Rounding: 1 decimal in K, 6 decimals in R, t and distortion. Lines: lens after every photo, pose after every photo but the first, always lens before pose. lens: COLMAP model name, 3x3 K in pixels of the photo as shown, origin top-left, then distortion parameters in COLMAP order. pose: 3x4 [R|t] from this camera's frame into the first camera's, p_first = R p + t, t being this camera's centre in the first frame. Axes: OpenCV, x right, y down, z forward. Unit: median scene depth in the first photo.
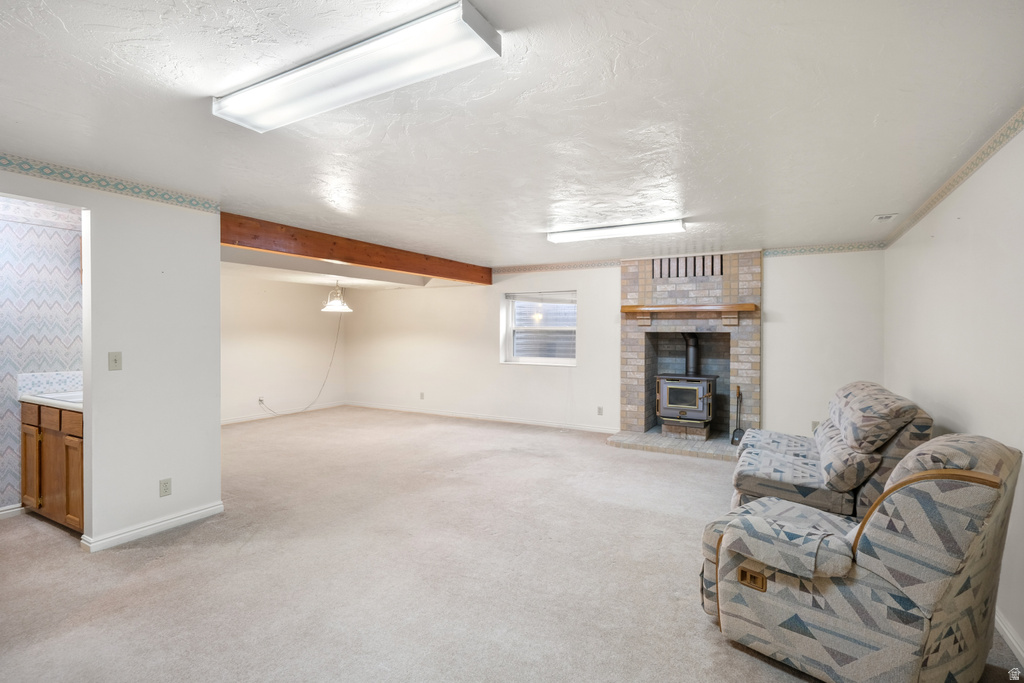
lens RADIAL K [[489.1, 0, 511.6], [0, 489.1, 336.7], [0, 0, 1]] dist [0.001242, 0.000175]
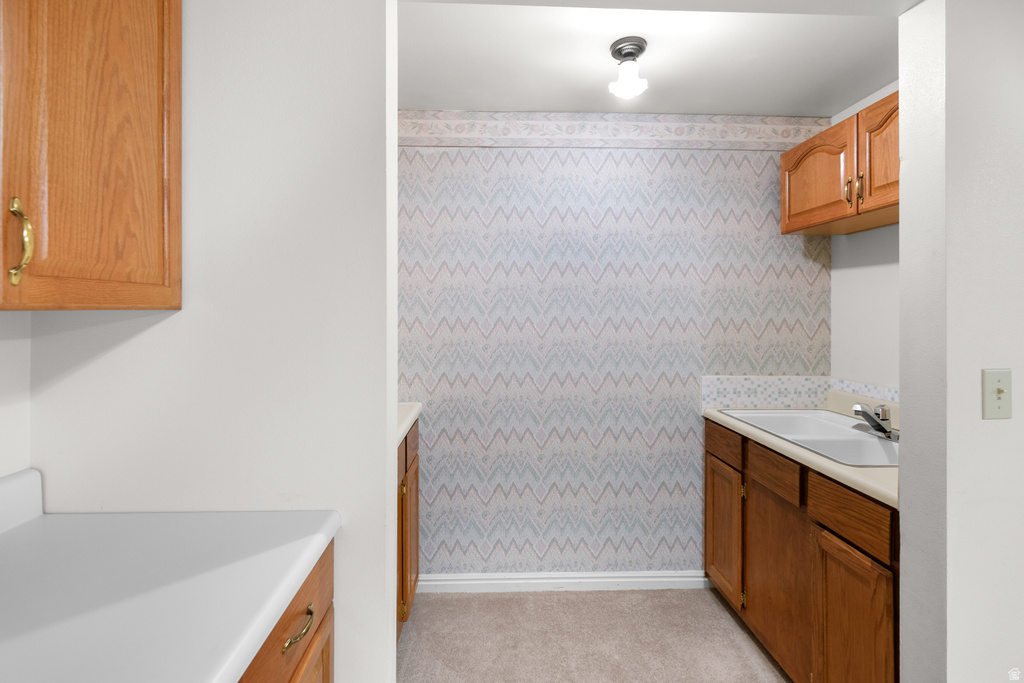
lens RADIAL K [[460.7, 0, 502.1], [0, 460.7, 310.9], [0, 0, 1]] dist [-0.001665, -0.000249]
pose [[0.520852, -0.001621, -0.853645, -0.611322], [-0.009105, 0.999931, -0.007455, -0.005243], [0.853598, 0.011655, 0.520802, 0.438331]]
